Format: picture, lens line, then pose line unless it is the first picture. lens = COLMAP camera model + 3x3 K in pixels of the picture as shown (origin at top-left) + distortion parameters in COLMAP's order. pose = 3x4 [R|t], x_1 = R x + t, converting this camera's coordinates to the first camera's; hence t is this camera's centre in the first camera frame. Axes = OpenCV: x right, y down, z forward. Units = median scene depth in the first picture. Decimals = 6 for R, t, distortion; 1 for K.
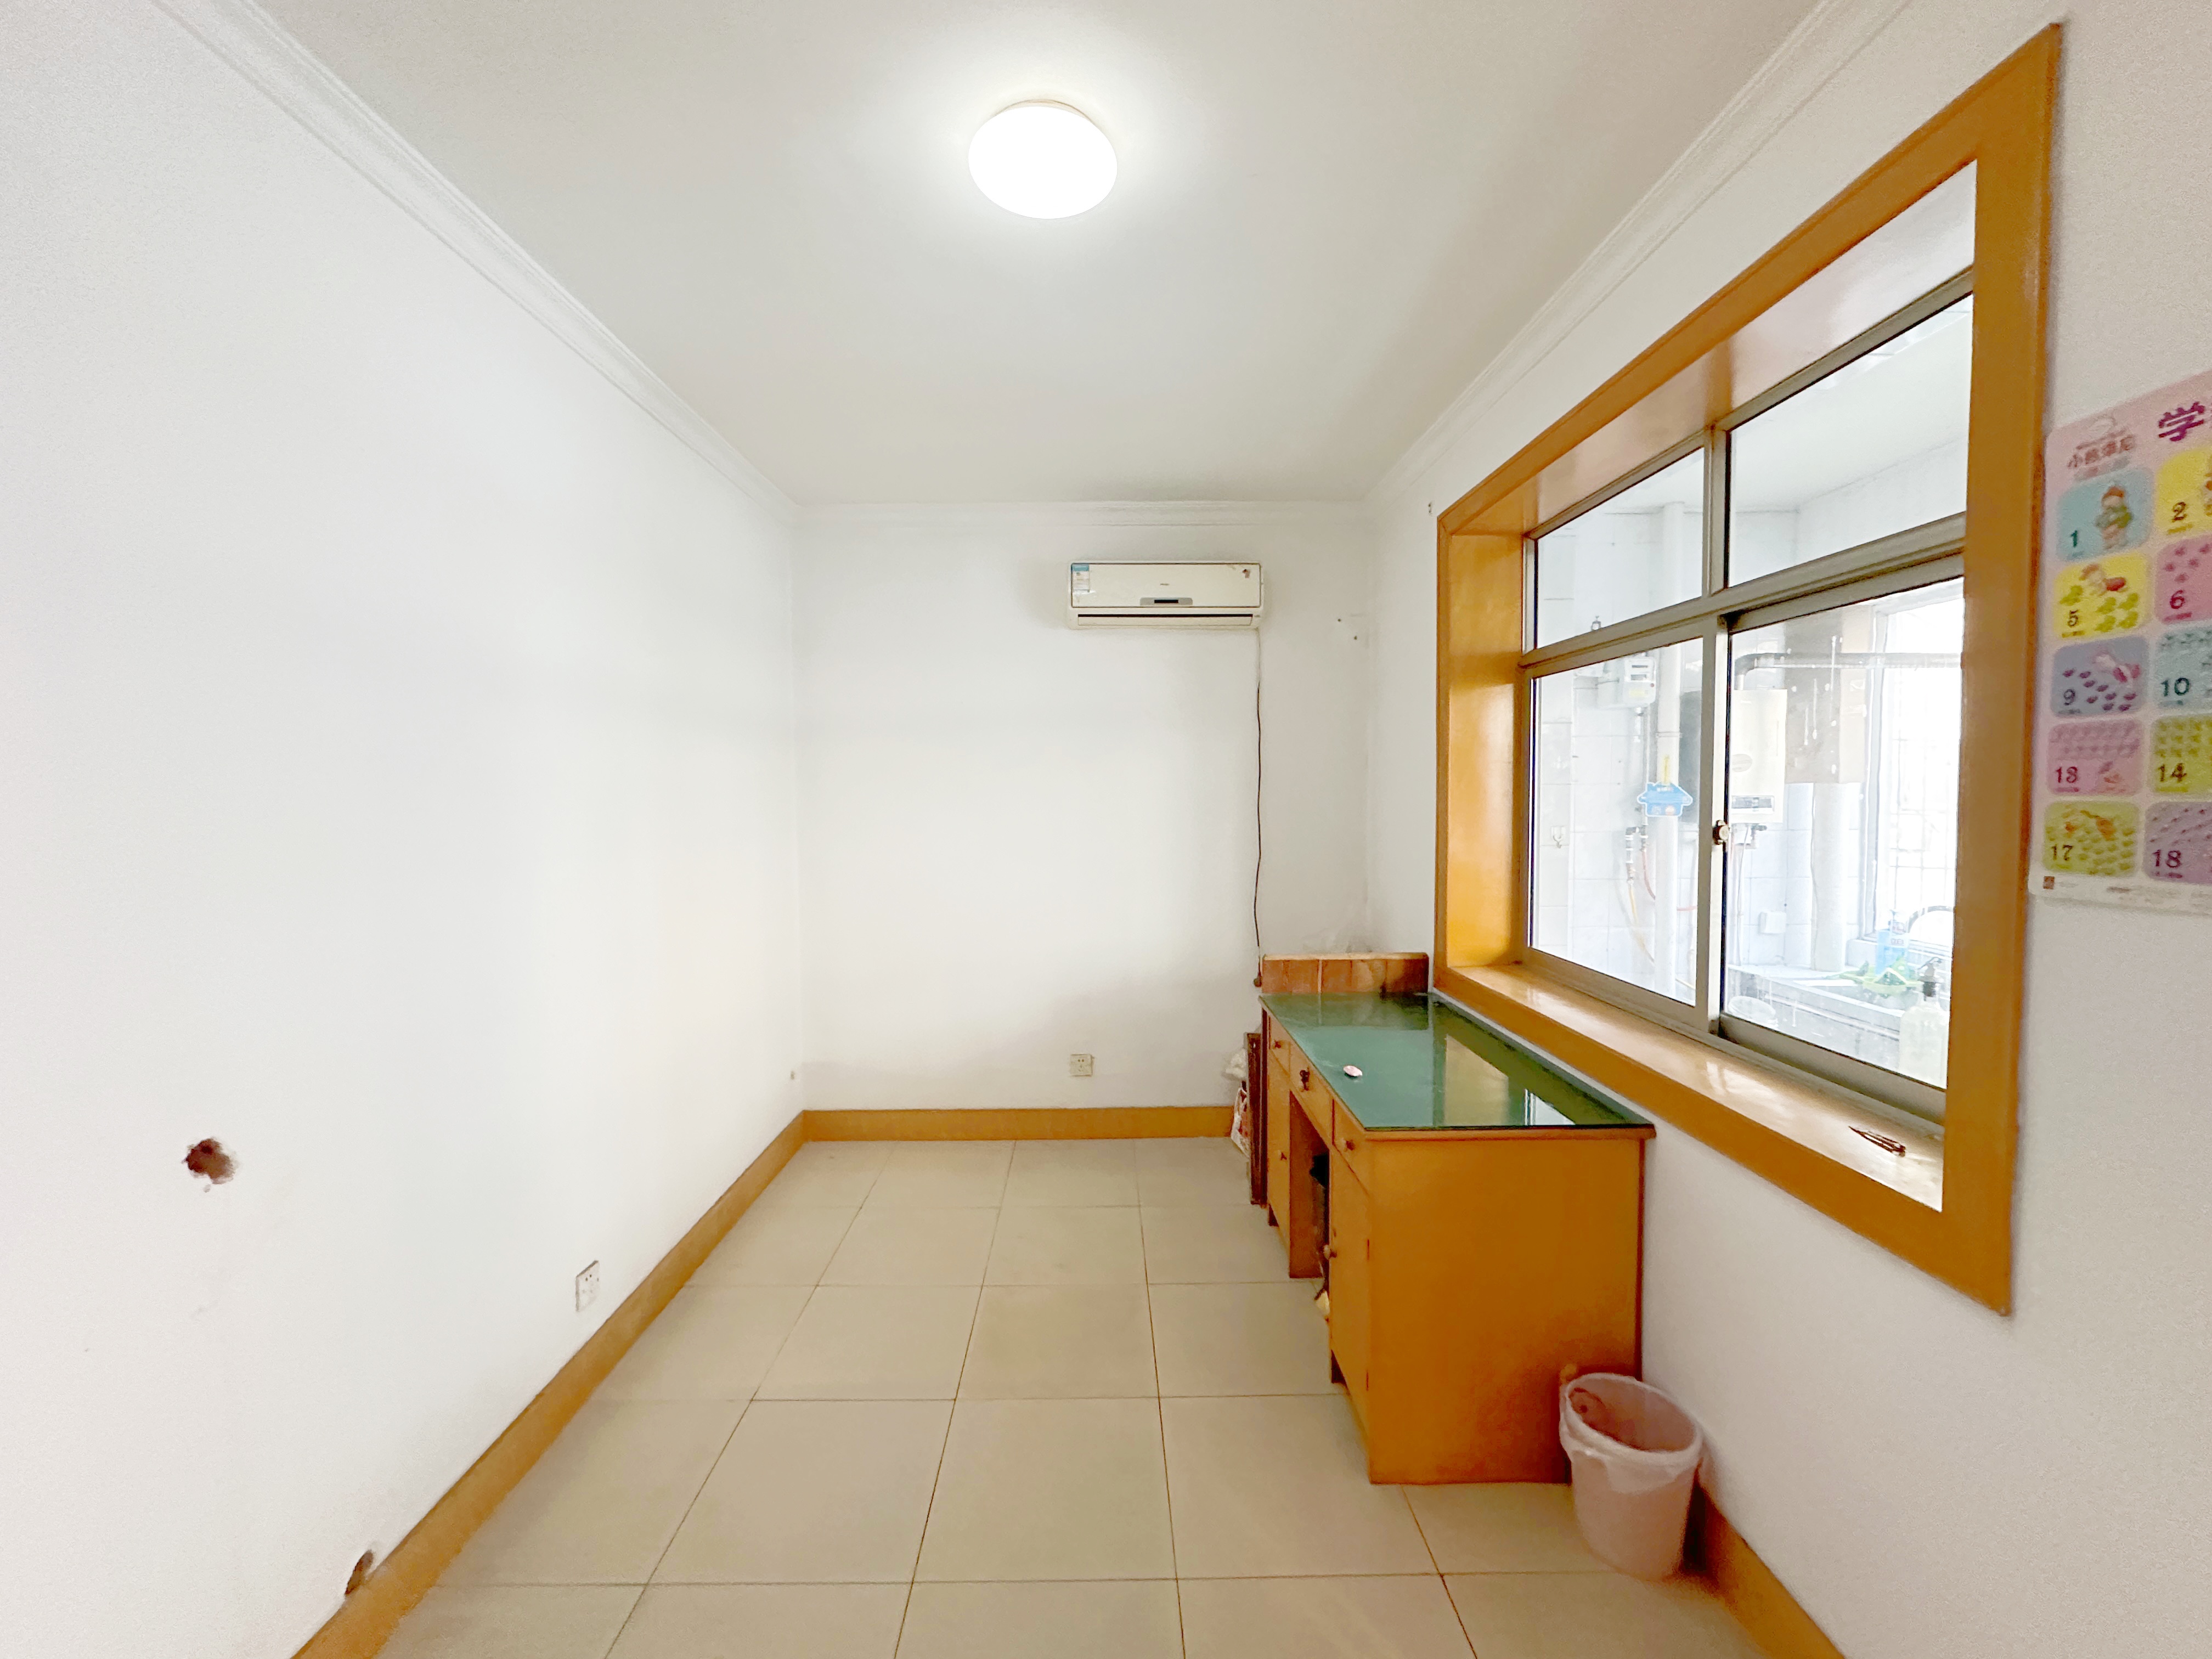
lens RADIAL K [[878.6, 0, 1109.7], [0, 878.6, 829.6], [0, 0, 1]] dist [-0.000551, -0.000010]
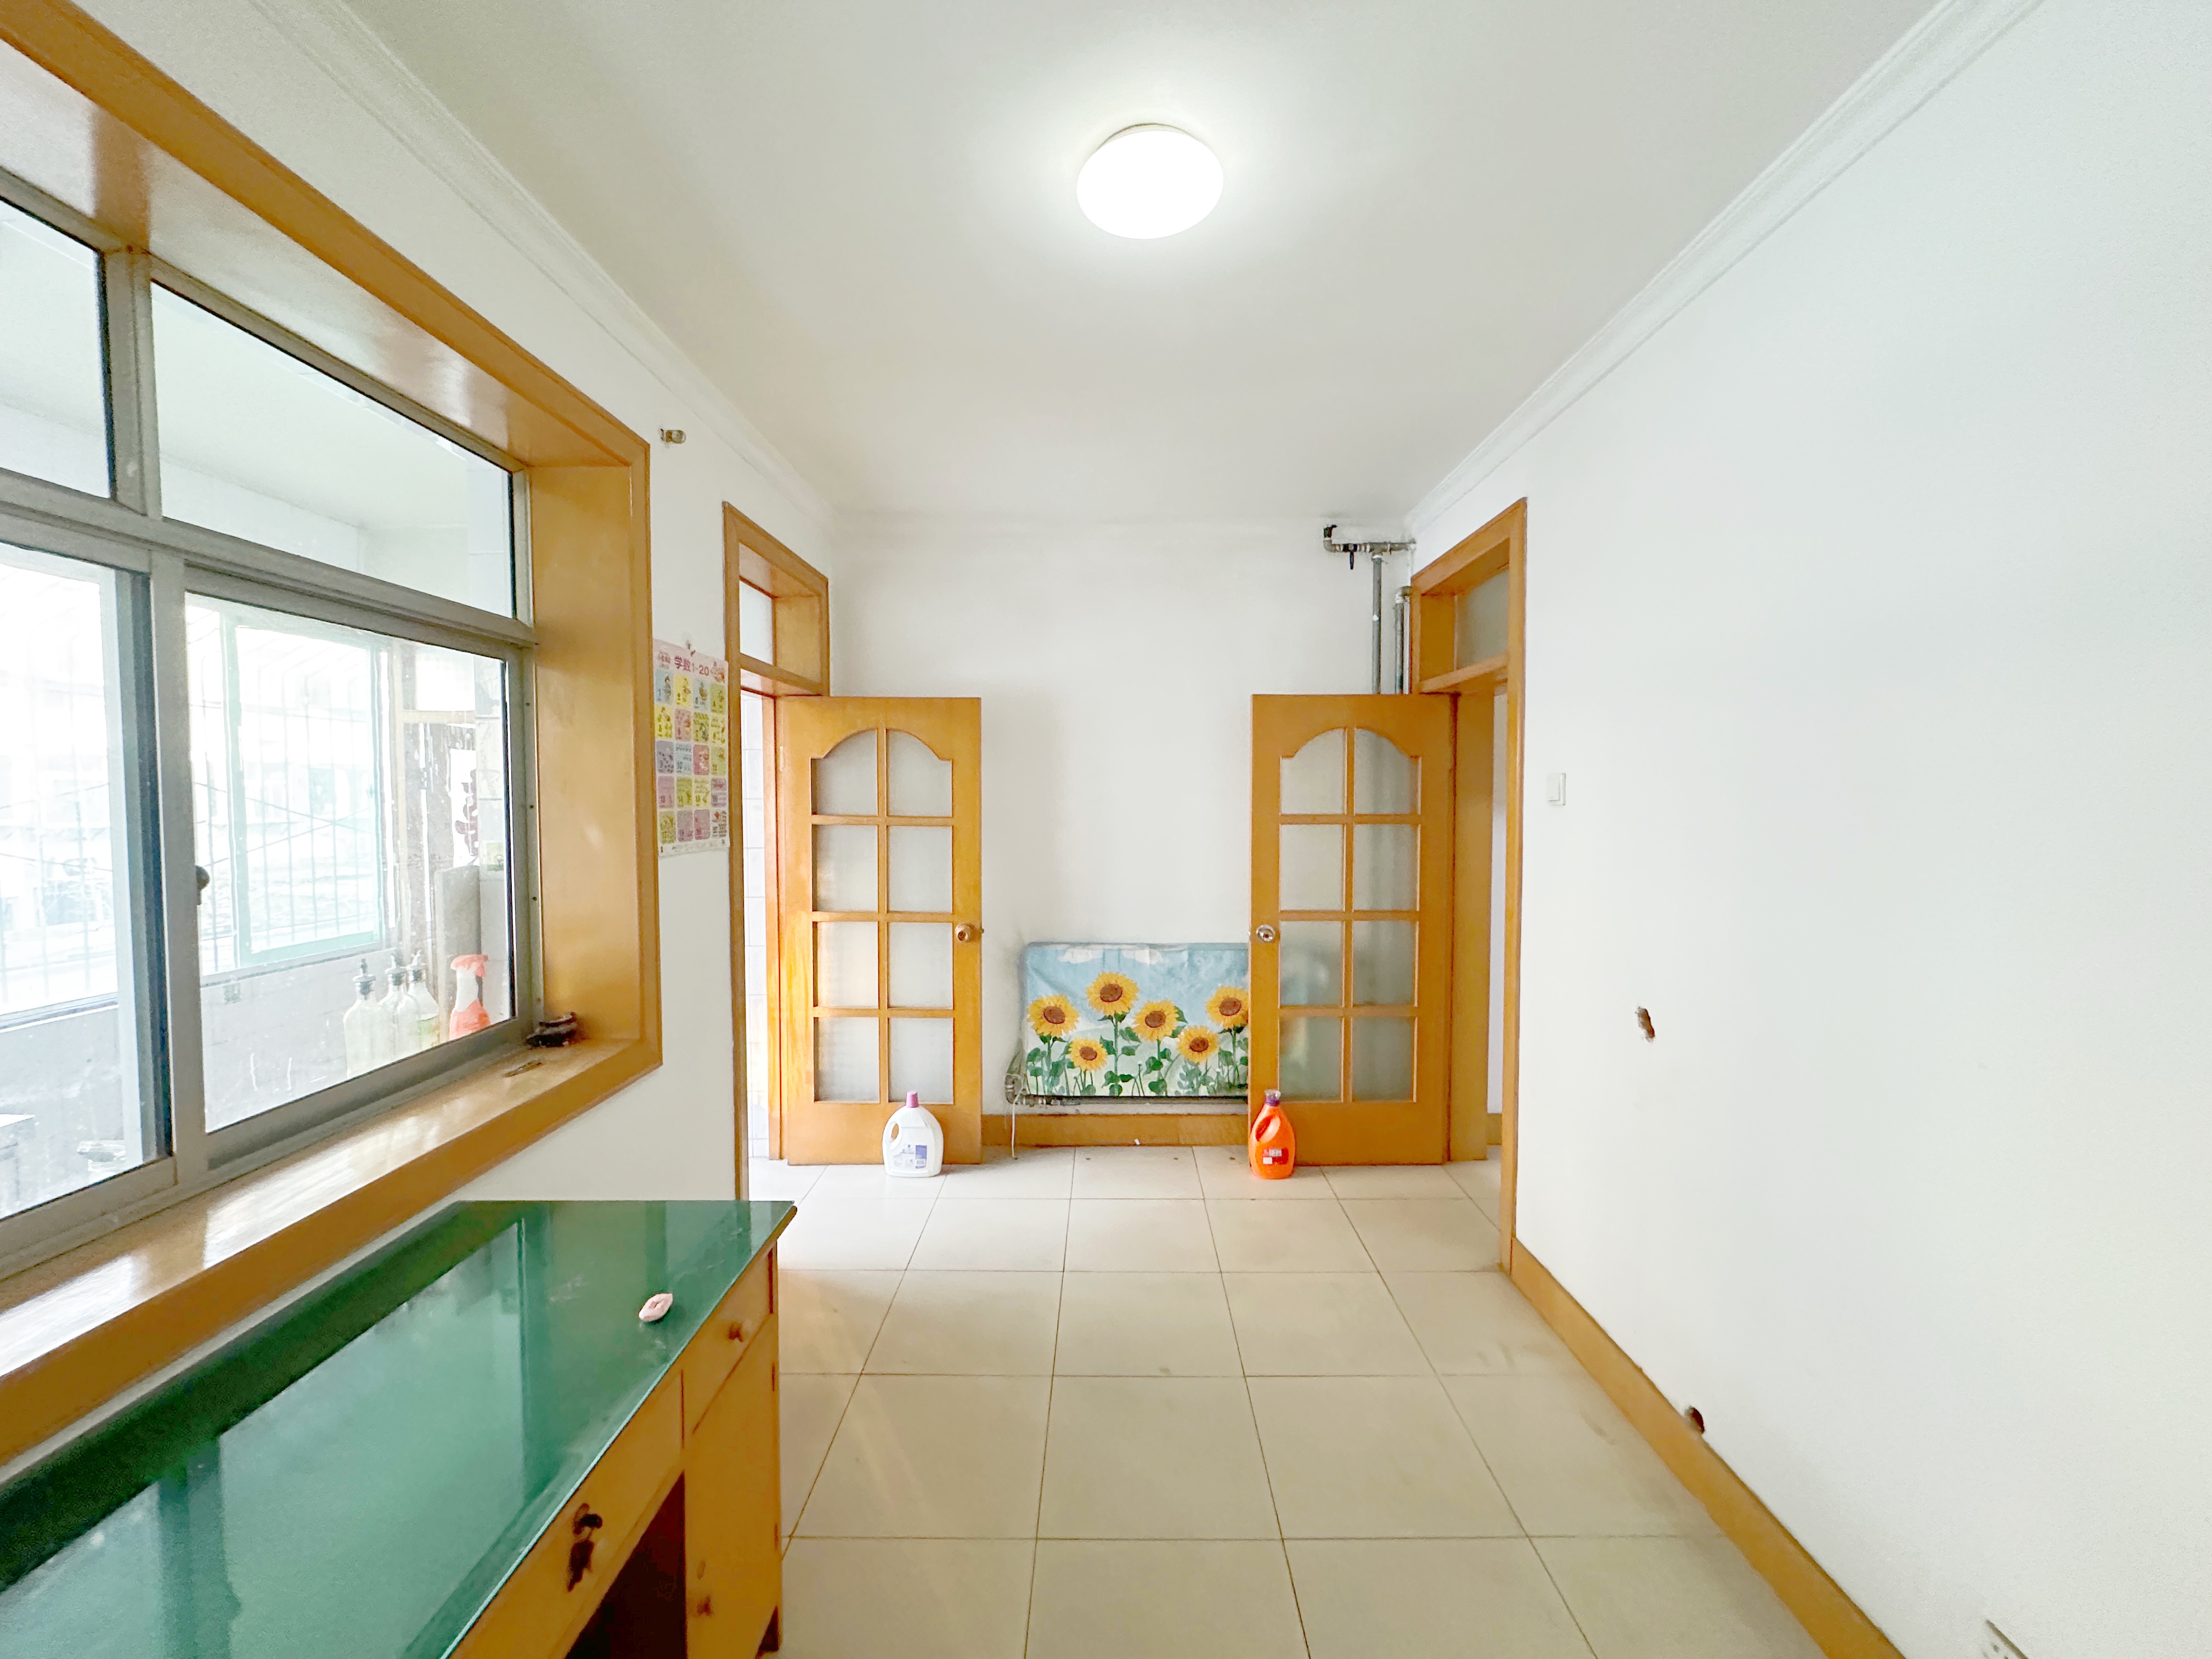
lens RADIAL K [[878.6, 0, 1109.7], [0, 878.6, 829.6], [0, 0, 1]] dist [-0.000551, -0.000010]
pose [[-0.999862, 0.008245, 0.014418, -0.031605], [0.009448, 0.996298, 0.085451, -0.089530], [-0.013660, 0.085575, -0.996238, 1.736566]]
